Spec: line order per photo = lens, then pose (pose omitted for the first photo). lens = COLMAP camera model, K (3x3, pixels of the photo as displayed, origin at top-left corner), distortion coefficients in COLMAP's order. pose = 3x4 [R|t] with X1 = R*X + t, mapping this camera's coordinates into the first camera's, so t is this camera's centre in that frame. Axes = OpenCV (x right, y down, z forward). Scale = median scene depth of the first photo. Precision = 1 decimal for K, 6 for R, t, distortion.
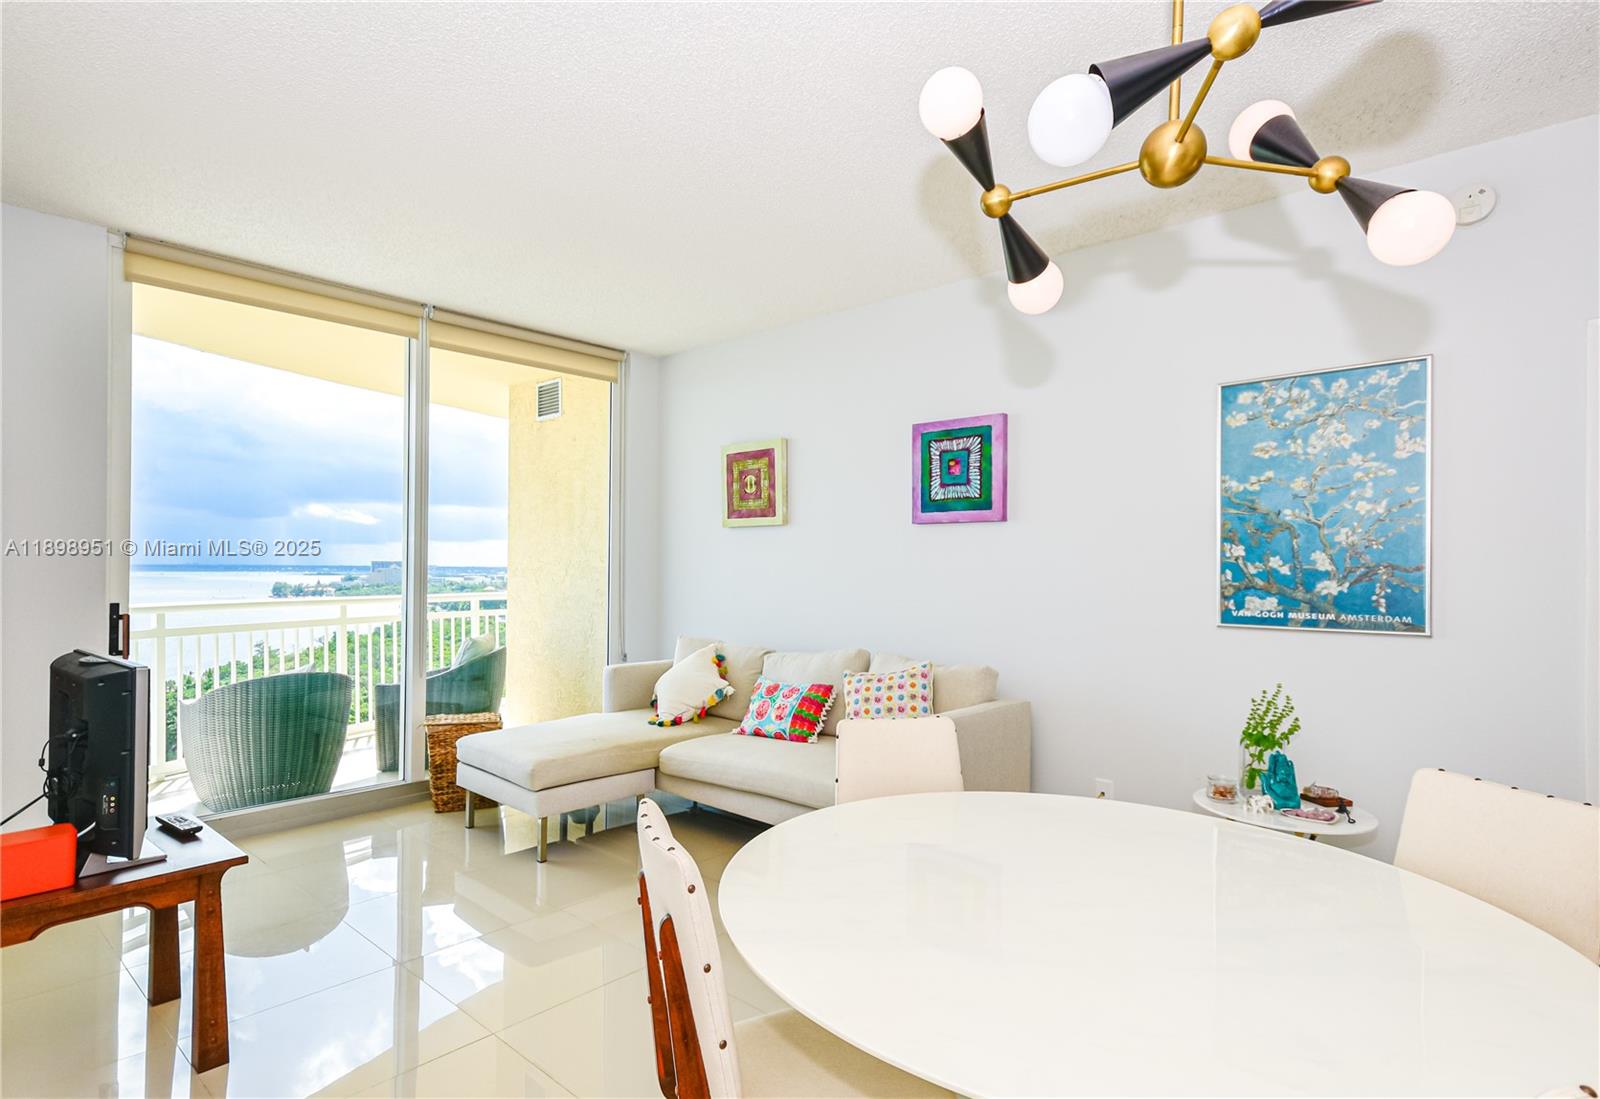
lens RADIAL K [[838.6, 0, 773.9], [0, 838.6, 562.9], [0, 0, 1]] dist [0.000072, 0.022638]
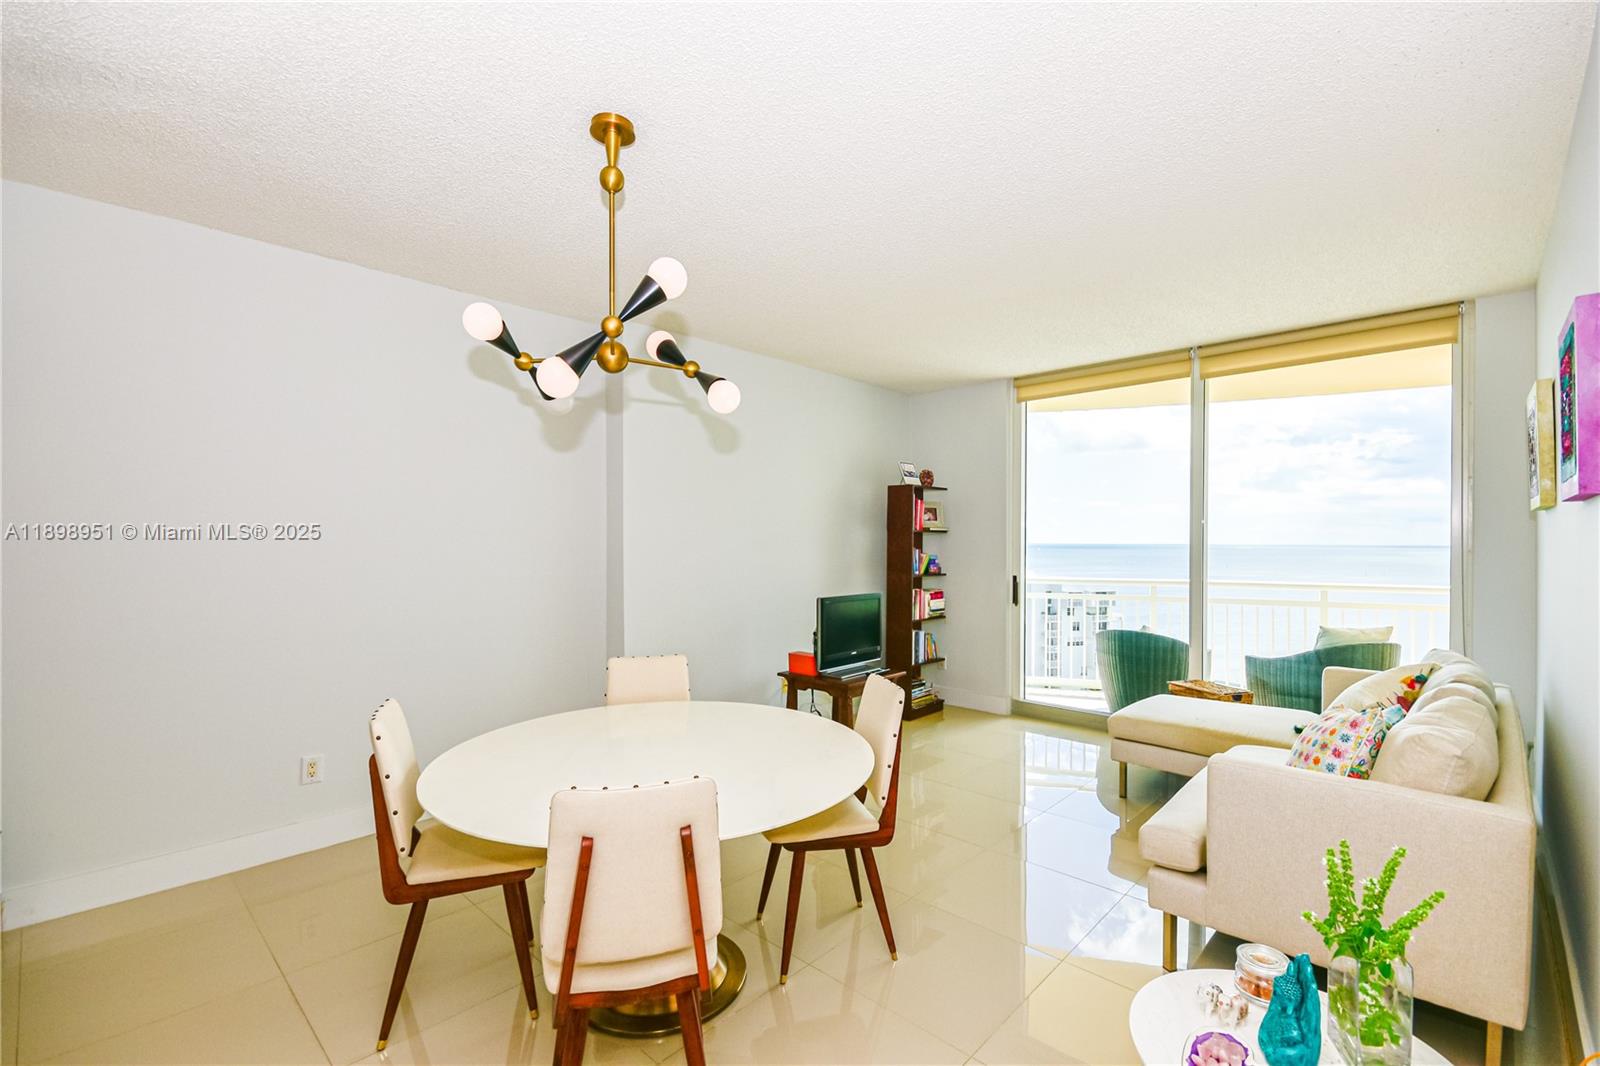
lens RADIAL K [[702.5, 0, 799.4], [0, 702.5, 542.2], [0, 0, 1]] dist [0.008280, -0.000013]
pose [[-0.005642, -0.006147, -0.999965, 0.921945], [-0.000350, 0.999981, -0.006145, -0.019821], [0.999984, 0.000315, -0.005644, 0.622498]]
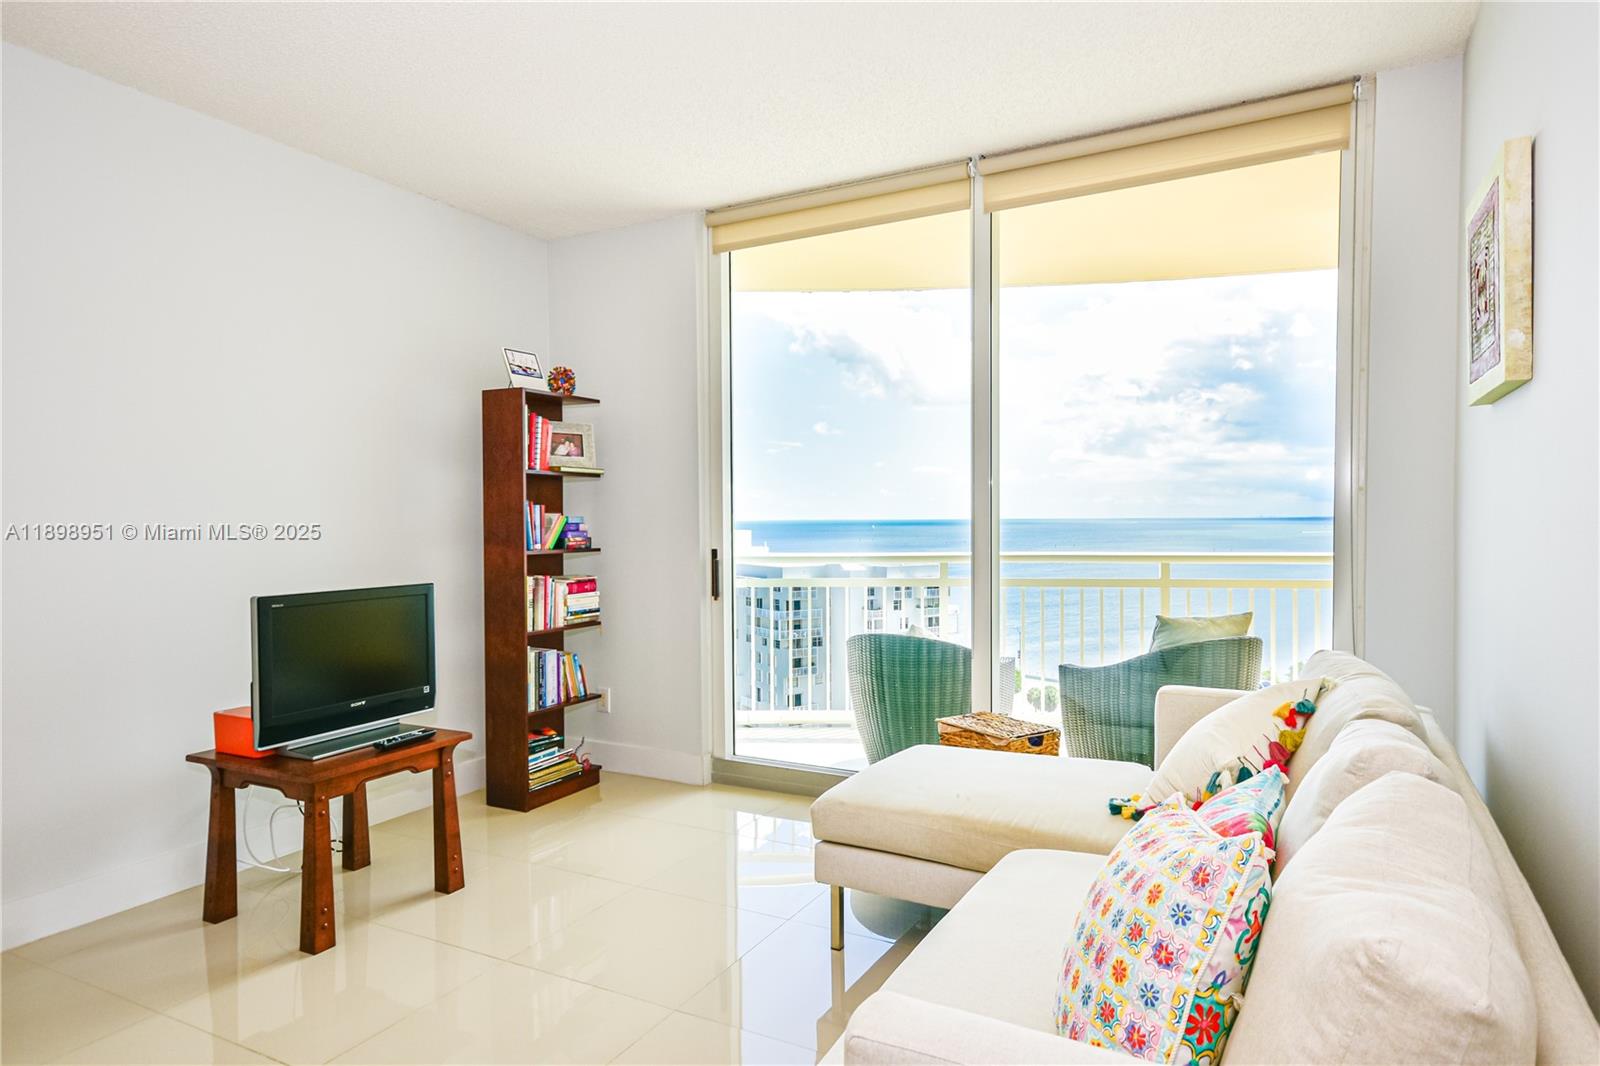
lens RADIAL K [[940.7, 0, 801.6], [0, 940.7, 543.5], [0, 0, 1]] dist [0.035685, 0.002262]
pose [[0.256422, 0.016114, -0.966431, 0.525235], [0.011636, 0.999737, 0.019756, 0.019781], [0.966495, -0.016311, 0.256167, 0.931662]]
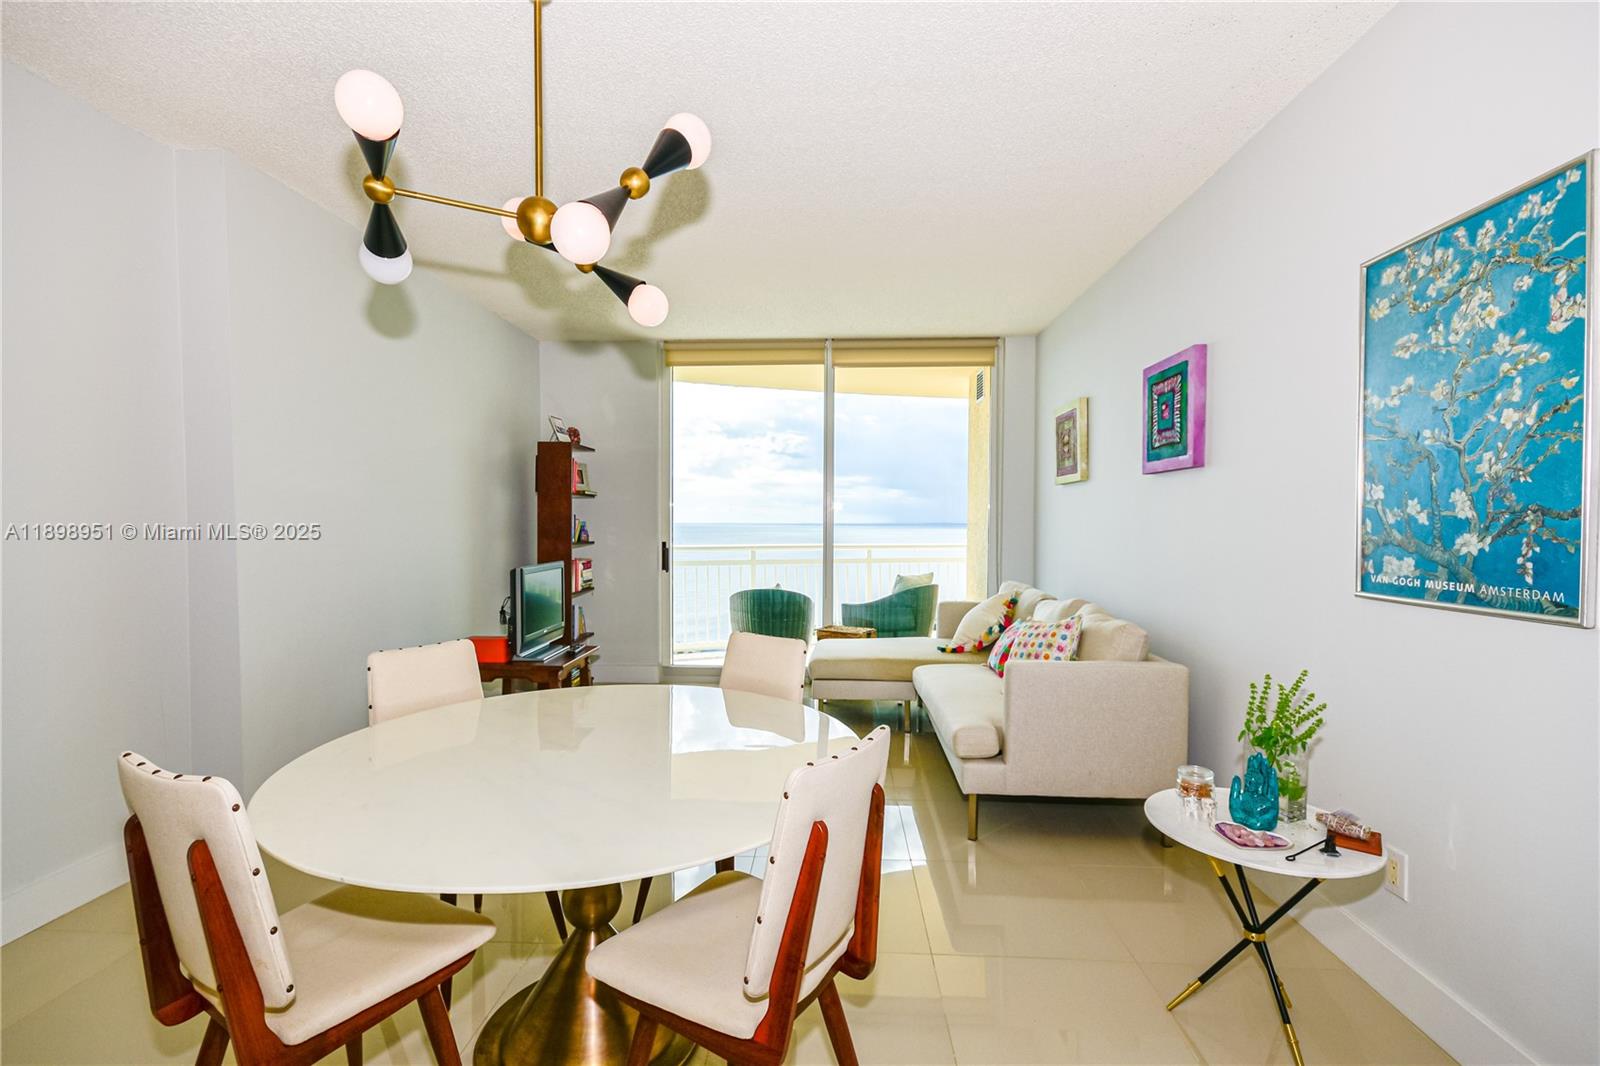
lens RADIAL K [[725.4, 0, 803.3], [0, 725.4, 548.6], [0, 0, 1]] dist [0.024905, -0.015482]
pose [[0.650166, 0.022902, -0.759447, 0.746118], [0.004047, 0.999427, 0.033603, 0.011333], [0.759781, -0.024921, 0.649701, 0.225715]]
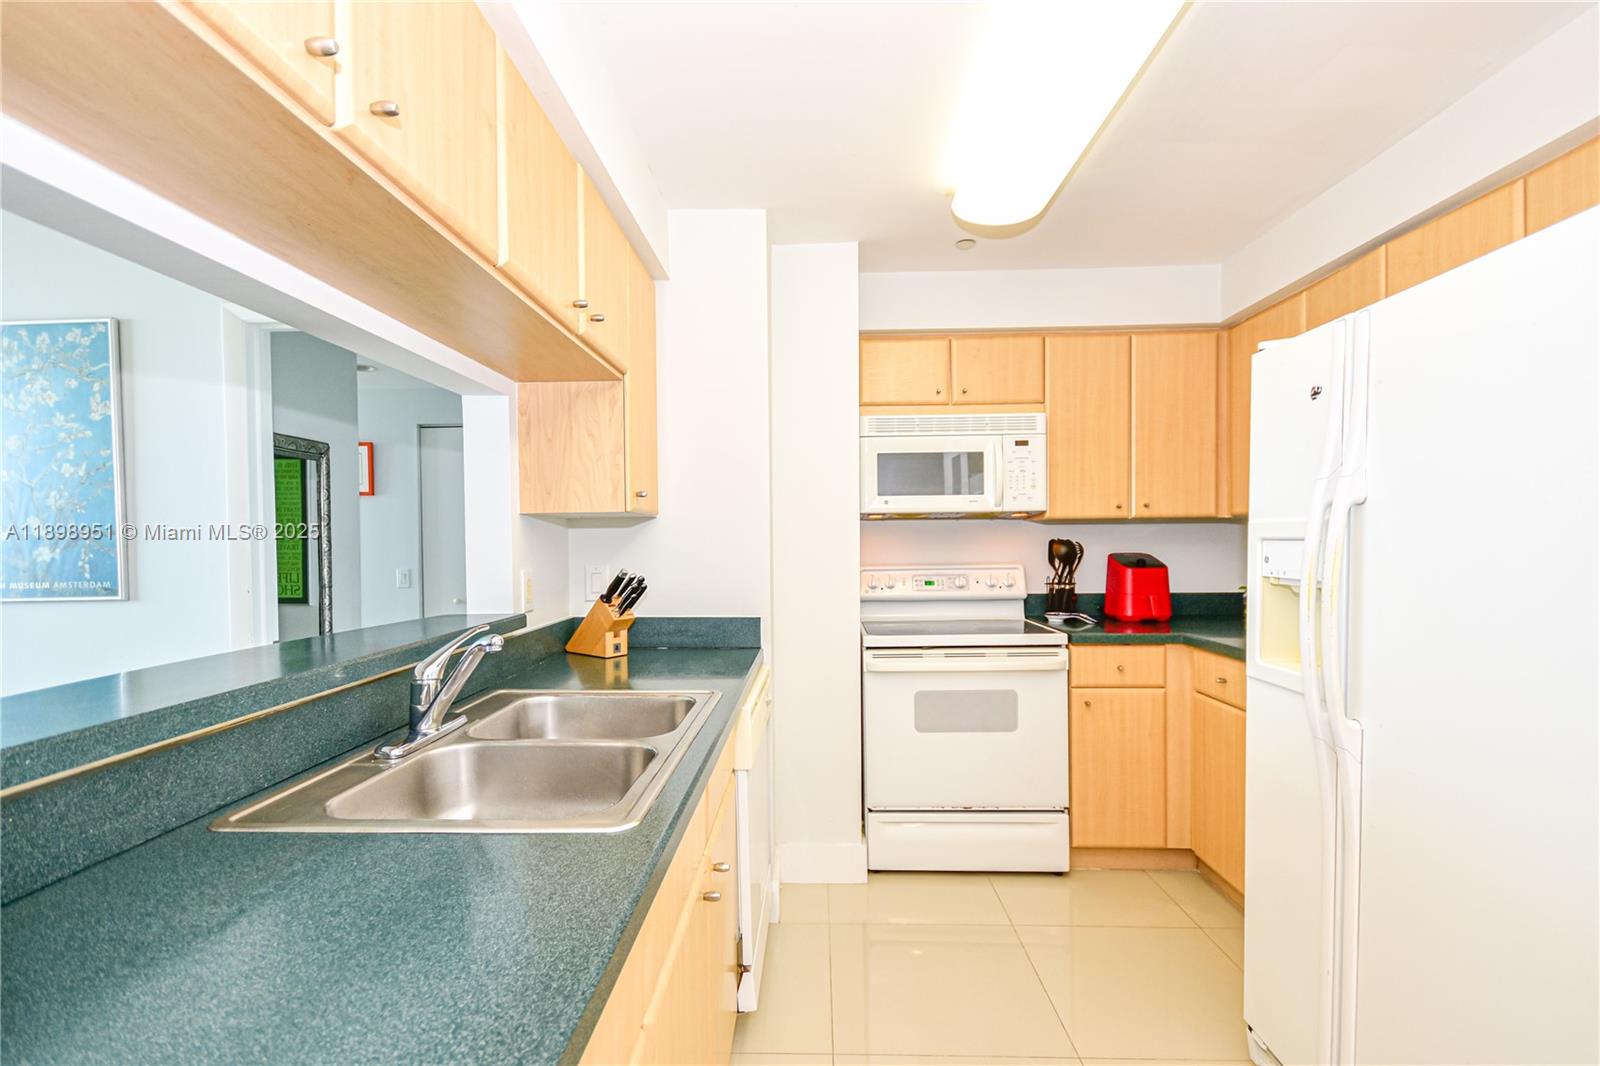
lens RADIAL K [[710.5, 0, 809.2], [0, 710.5, 534.3], [0, 0, 1]] dist [0.023595, -0.012045]
pose [[0.760039, -0.023826, 0.649440, 0.778175], [0.015147, 0.999706, 0.018950, 0.004734], [-0.649701, -0.004566, 0.760176, -0.163472]]
